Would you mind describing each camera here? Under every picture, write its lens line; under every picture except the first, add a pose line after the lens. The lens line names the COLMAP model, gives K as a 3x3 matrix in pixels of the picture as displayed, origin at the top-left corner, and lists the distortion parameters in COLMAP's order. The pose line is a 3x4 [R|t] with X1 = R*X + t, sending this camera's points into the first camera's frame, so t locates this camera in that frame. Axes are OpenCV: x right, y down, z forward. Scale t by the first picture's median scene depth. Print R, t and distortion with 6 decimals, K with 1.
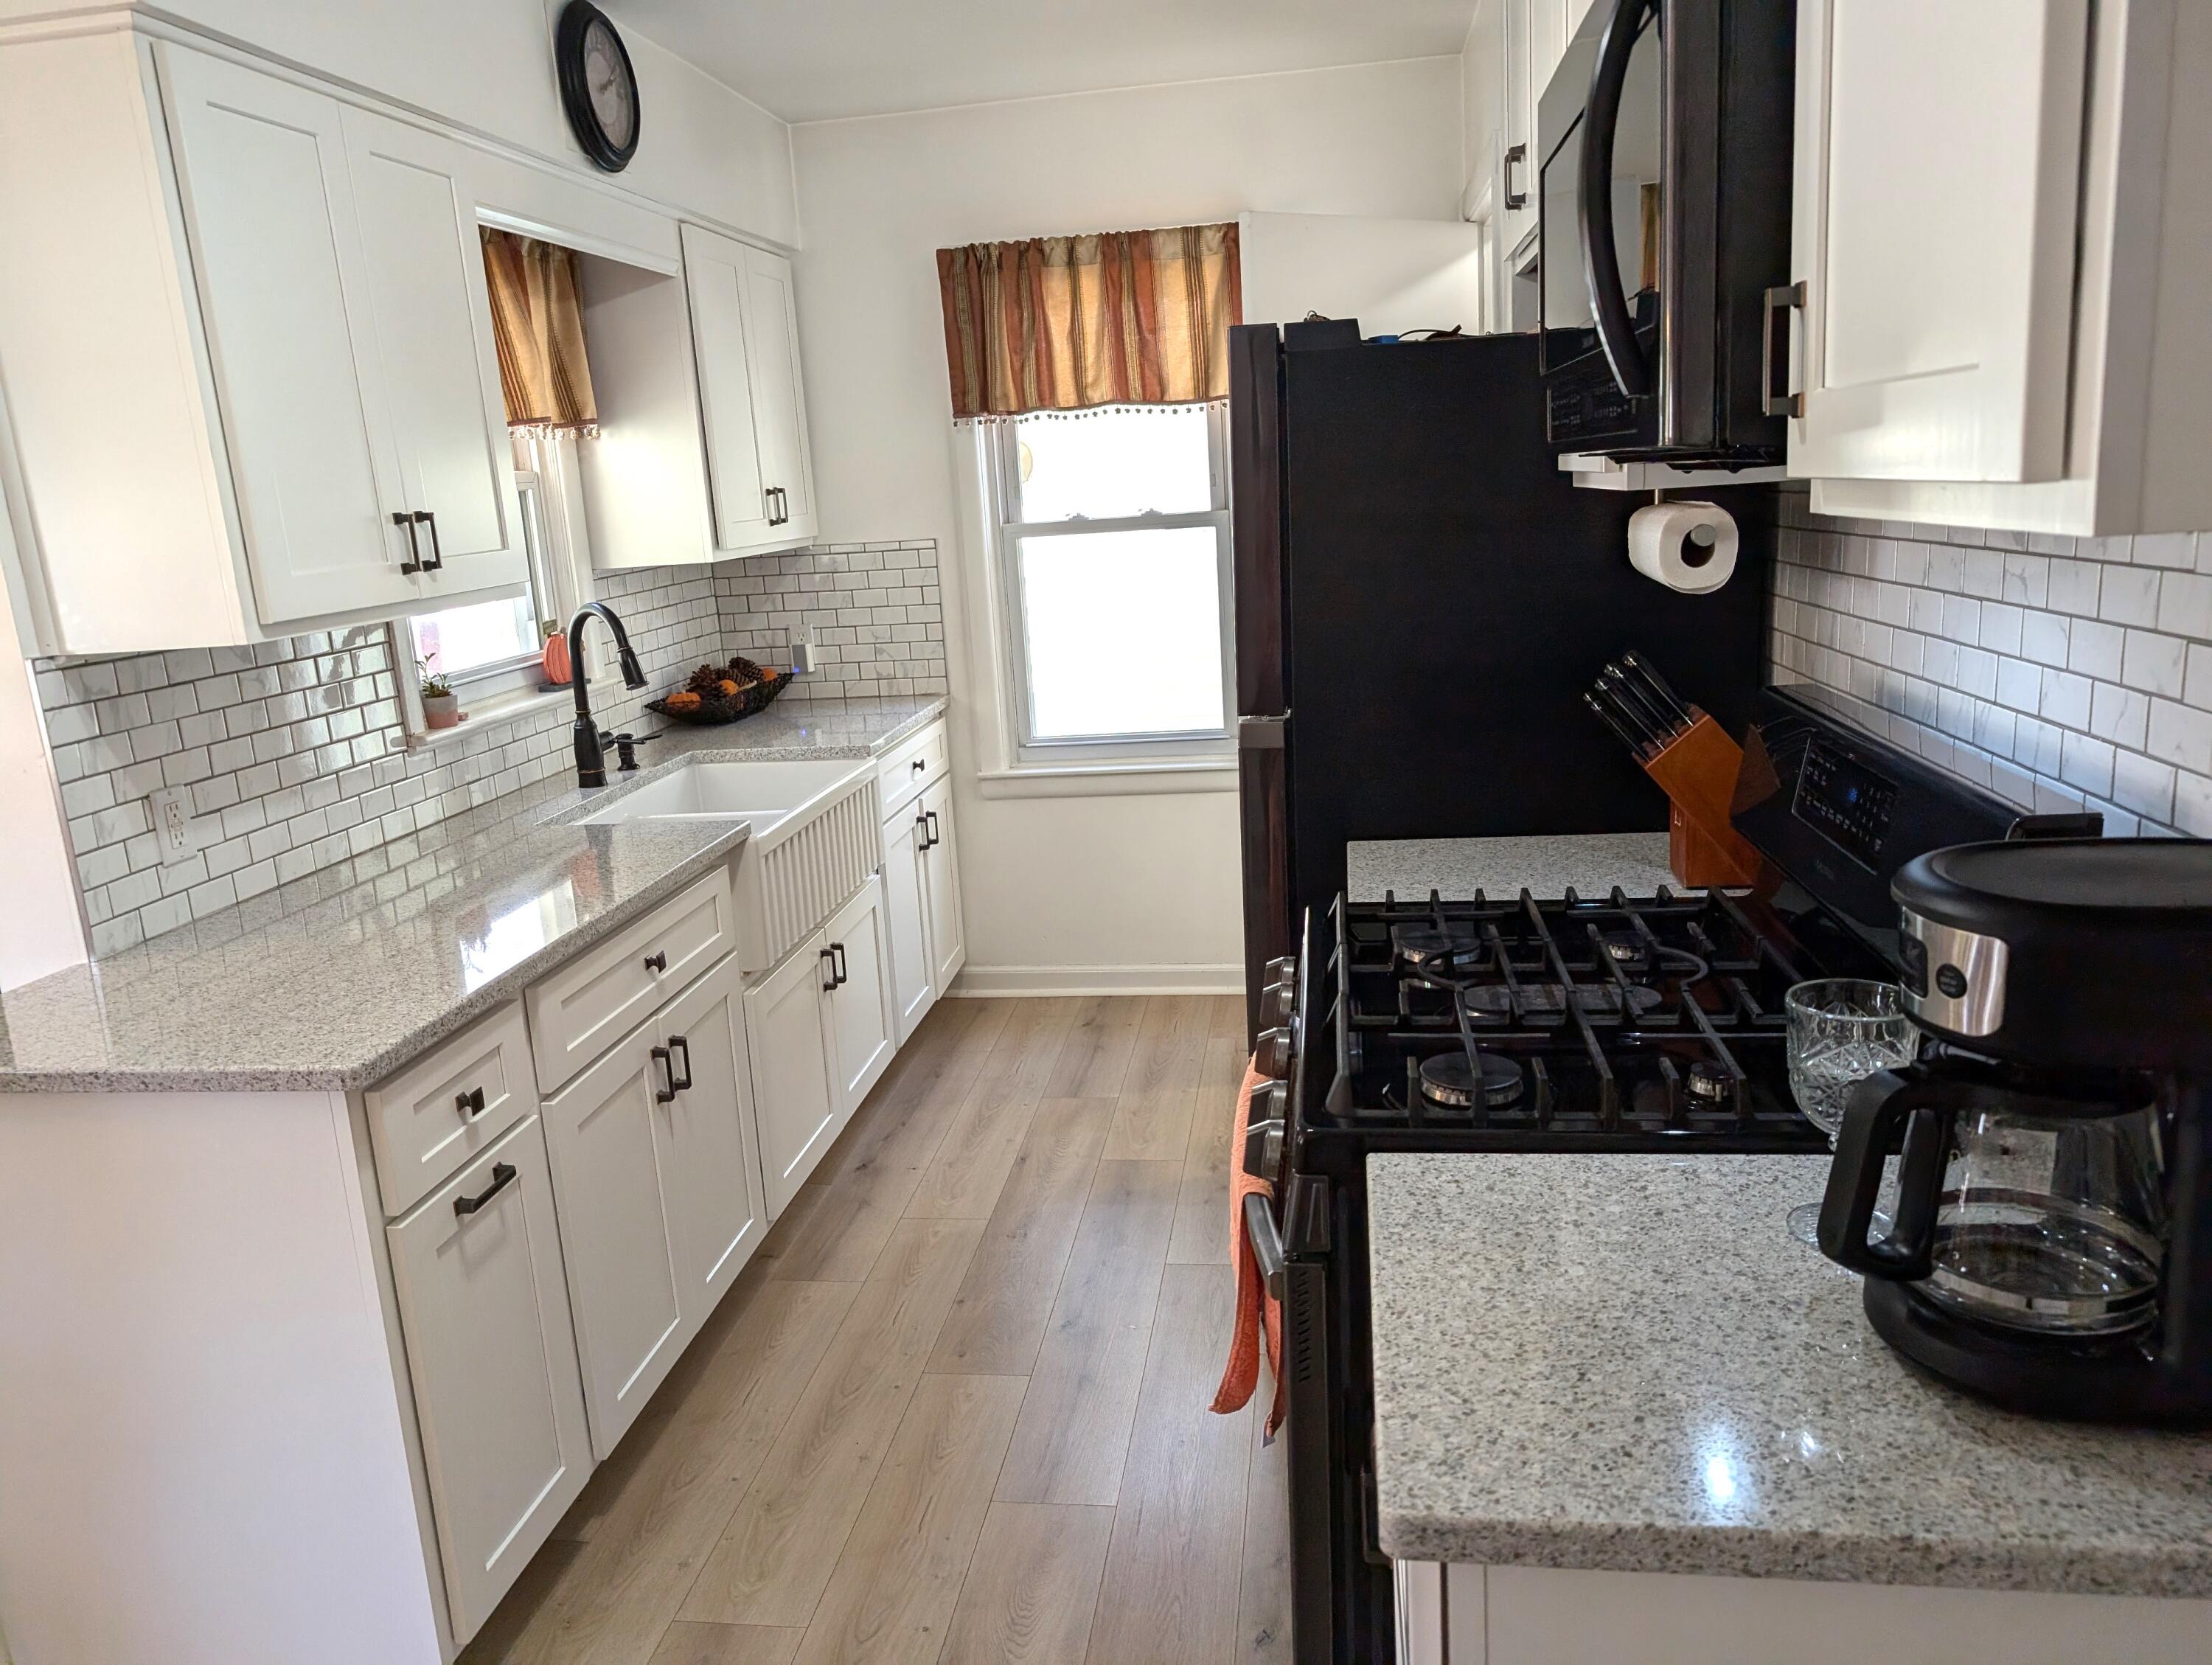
lens RADIAL K [[1643.5, 0, 1106.0], [0, 1643.5, 832.5], [0, 0, 1]] dist [0.029576, -0.001528]
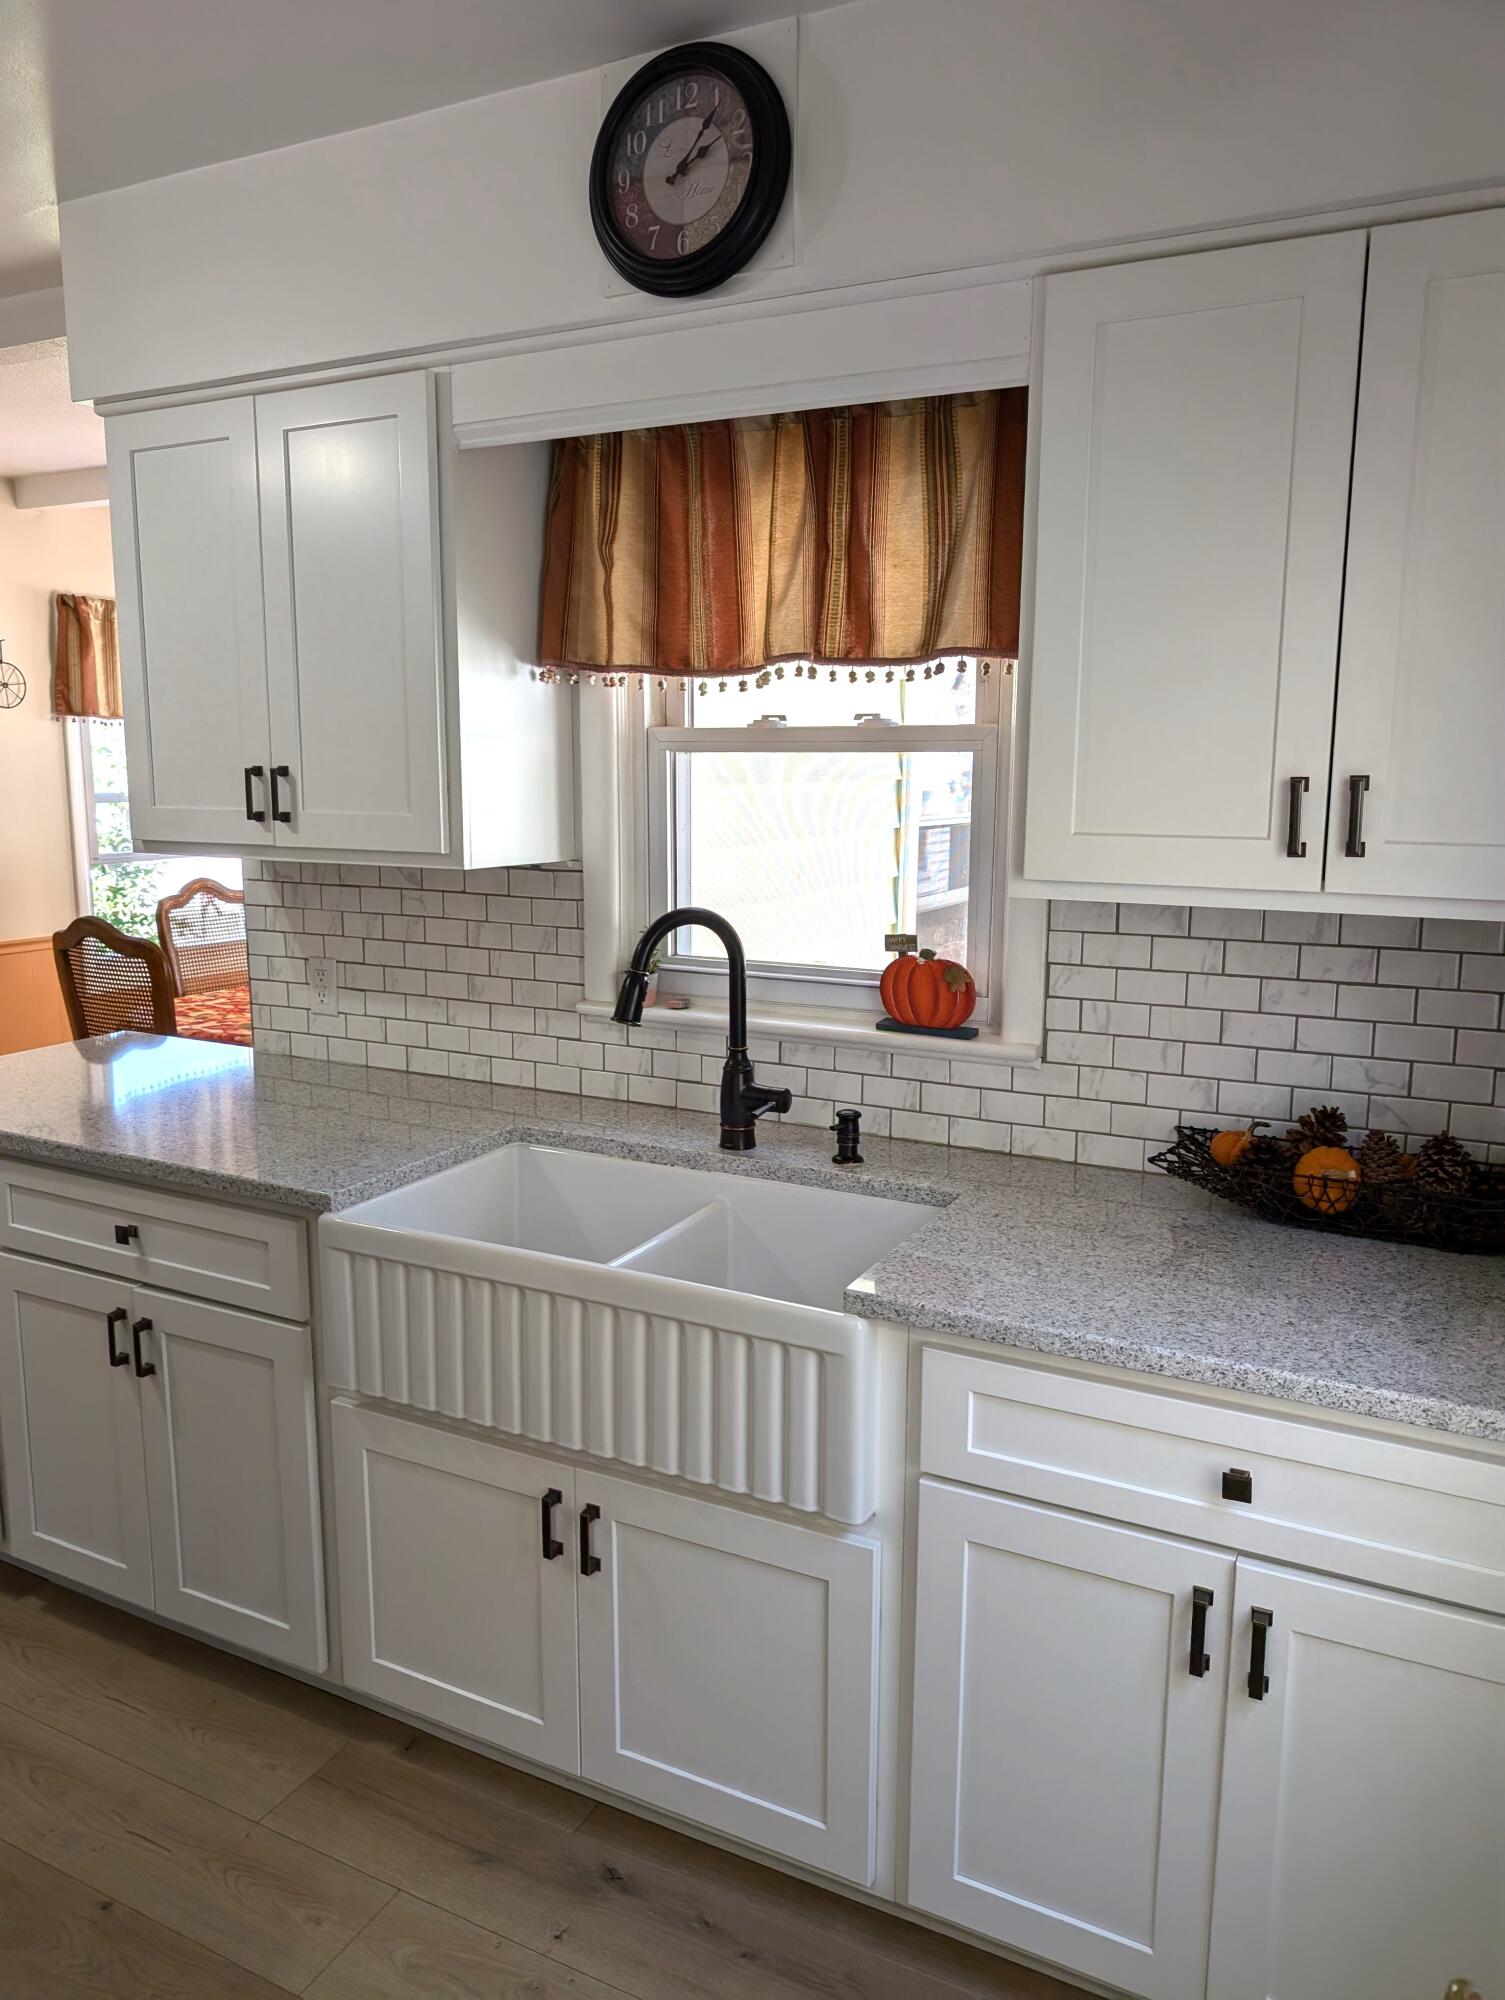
lens RADIAL K [[1435.1, 0, 744.7], [0, 1435.1, 994.2], [0, 0, 1]] dist [0.013508, -0.008204]
pose [[-0.340906, 0.212072, -0.915865, 0.355559], [-0.190206, 0.938515, 0.288116, -0.371781], [0.920655, 0.272423, -0.279608, 1.541169]]
